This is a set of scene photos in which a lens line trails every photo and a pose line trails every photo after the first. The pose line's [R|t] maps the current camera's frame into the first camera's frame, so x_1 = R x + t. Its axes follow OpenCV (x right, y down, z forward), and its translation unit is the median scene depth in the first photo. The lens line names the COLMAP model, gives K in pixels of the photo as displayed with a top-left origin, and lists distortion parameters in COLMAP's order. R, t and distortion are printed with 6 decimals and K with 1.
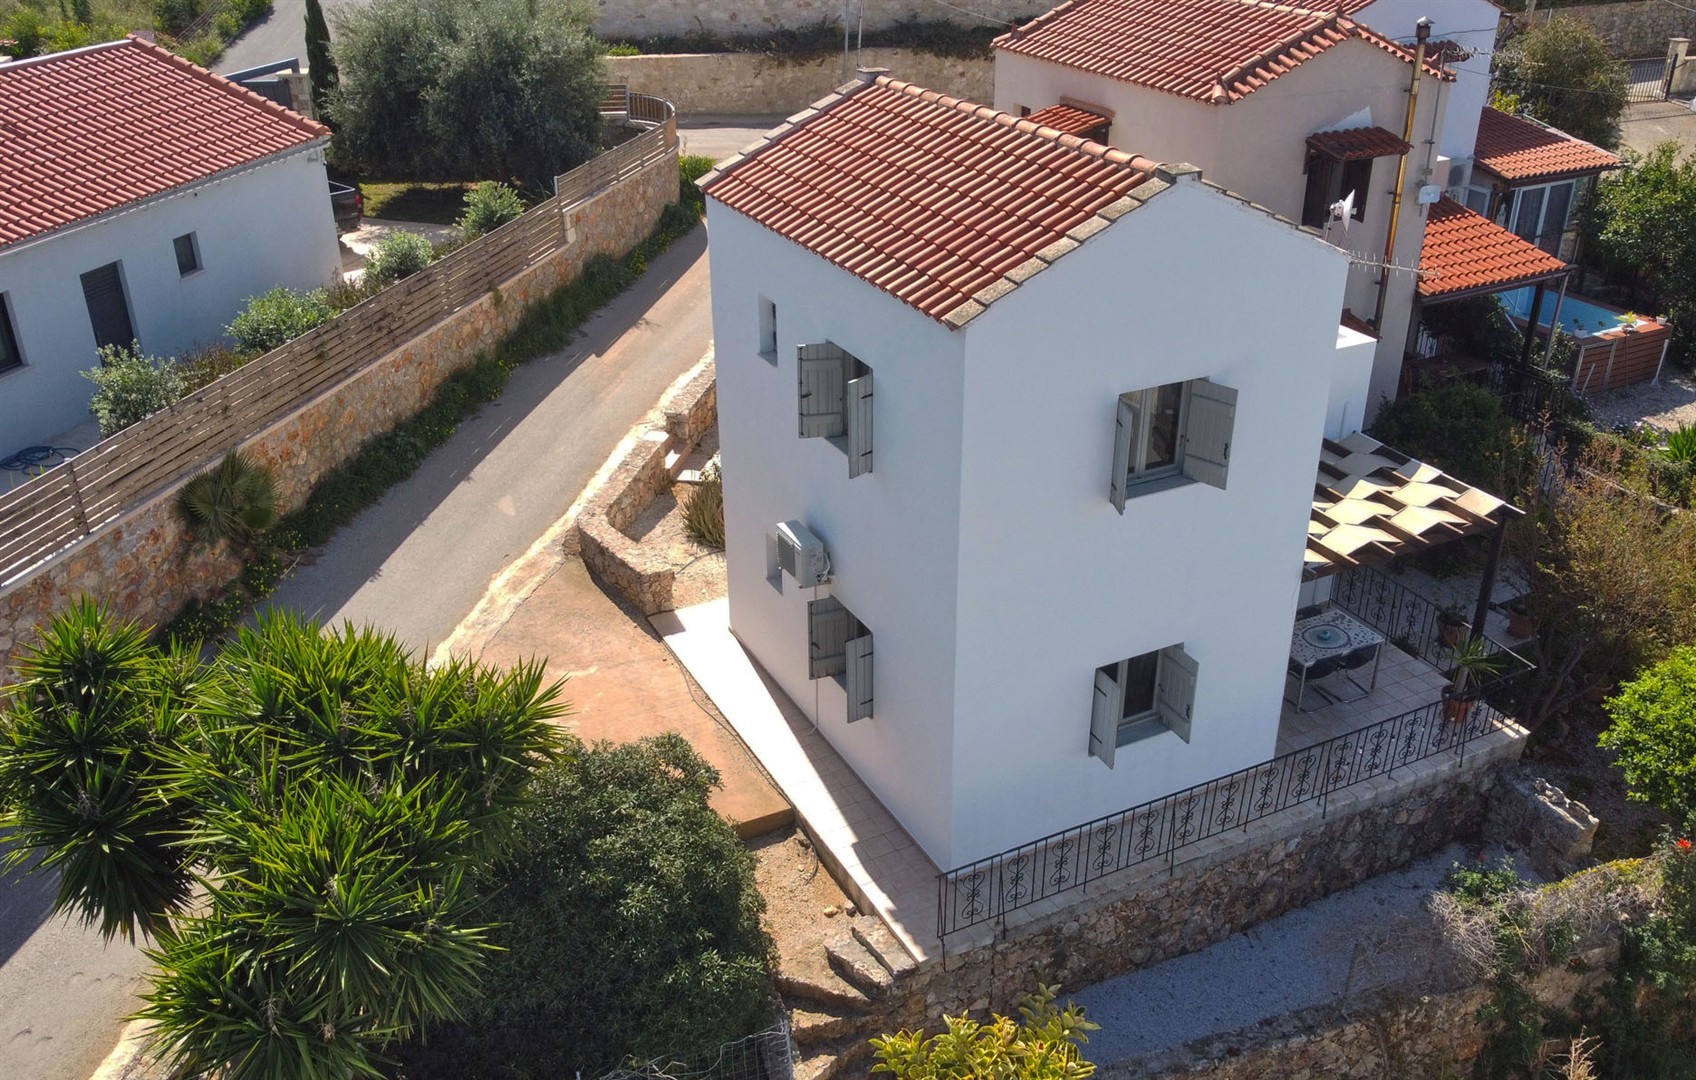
lens RADIAL K [[1459.8, 0, 848.4], [0, 1459.8, 542.3], [0, 0, 1]] dist [0.015451, -0.000714]
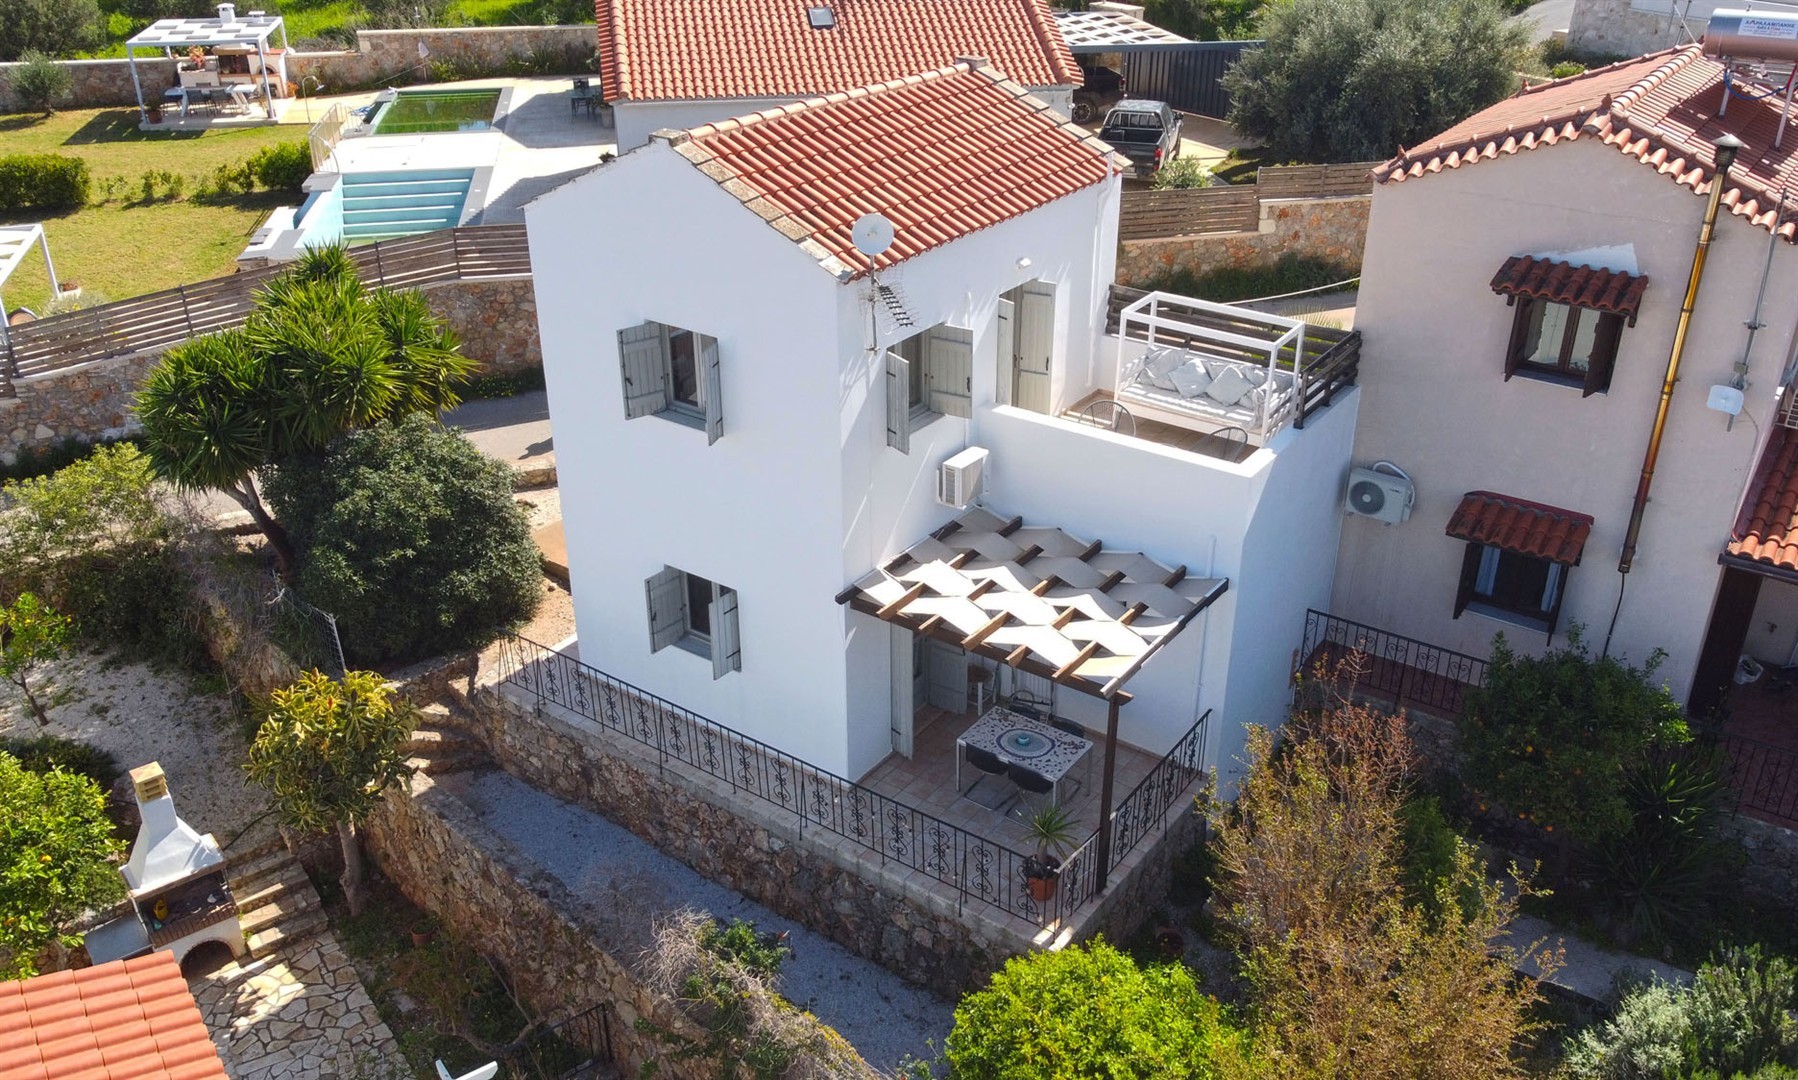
lens RADIAL K [[1474.8, 0, 902.0], [0, 1474.8, 537.9], [0, 0, 1]] dist [0.003172, 0.000618]
pose [[0.456726, 0.401559, -0.793821, 0.890700], [-0.405963, 0.888077, 0.215668, -0.196362], [0.791578, 0.223760, 0.568626, 0.370791]]
